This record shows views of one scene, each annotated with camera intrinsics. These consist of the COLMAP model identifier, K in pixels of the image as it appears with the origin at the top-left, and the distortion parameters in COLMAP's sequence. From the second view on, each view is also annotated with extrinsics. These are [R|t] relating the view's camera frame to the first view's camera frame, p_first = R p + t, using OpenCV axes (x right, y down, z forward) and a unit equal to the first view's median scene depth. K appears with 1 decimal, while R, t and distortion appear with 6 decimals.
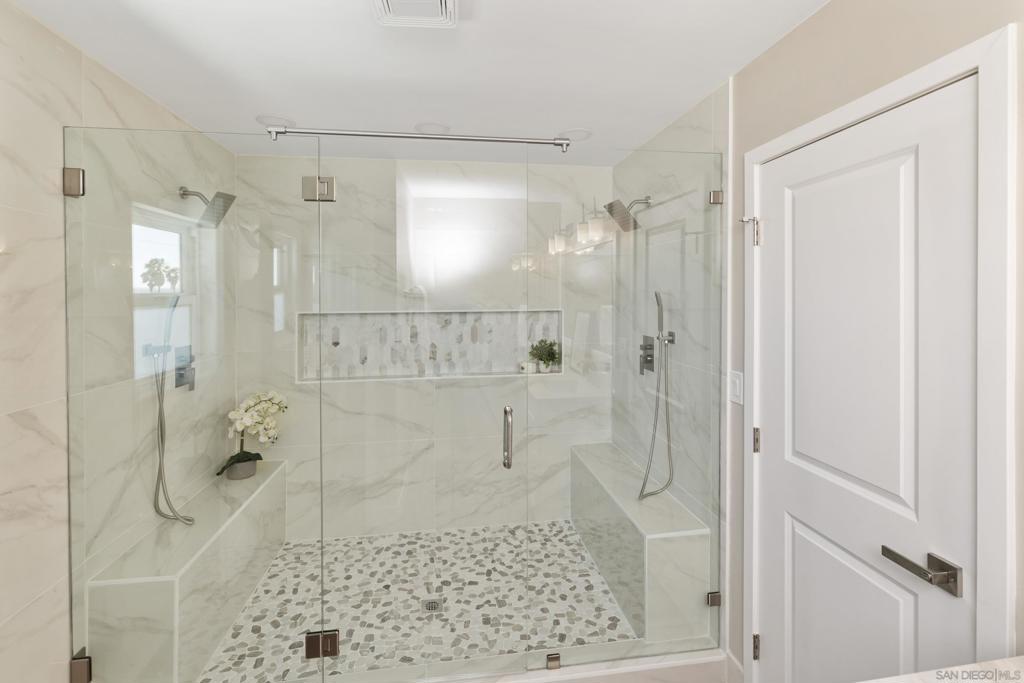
lens RADIAL K [[450.1, 0, 514.7], [0, 450.1, 298.6], [0, 0, 1]] dist [0.003842, 0.000165]
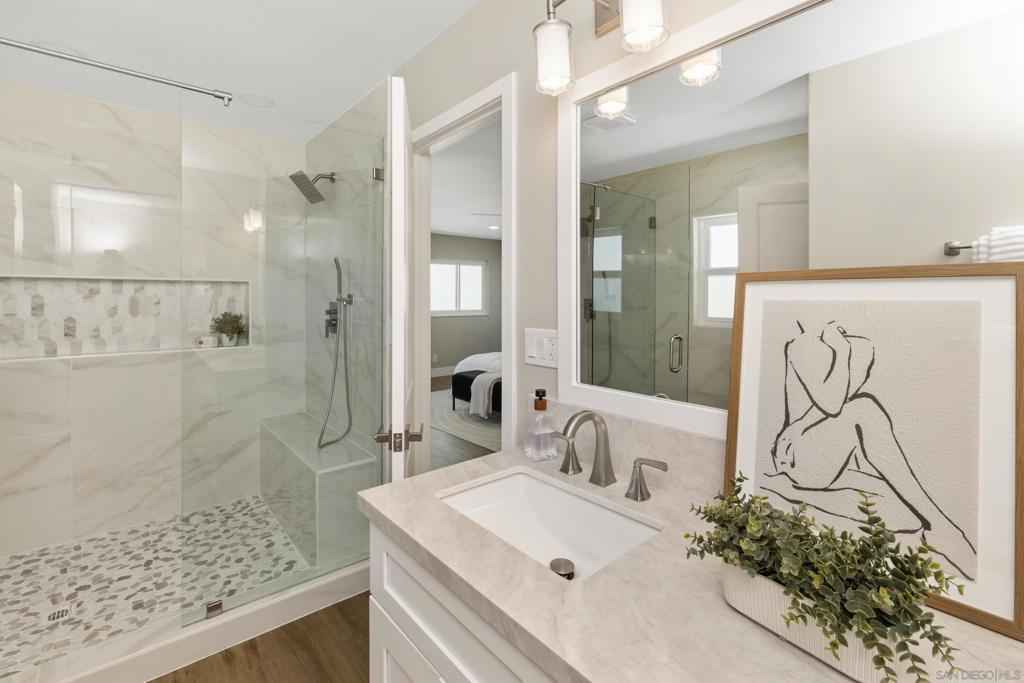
lens RADIAL K [[450.1, 0, 499.7], [0, 450.1, 303.2], [0, 0, 1]] dist [0.003842, 0.000165]
pose [[0.858075, 0.000540, 0.513524, 0.074971], [-0.002070, 0.999995, 0.002407, 0.075845], [-0.513520, -0.003128, 0.858072, -0.126487]]
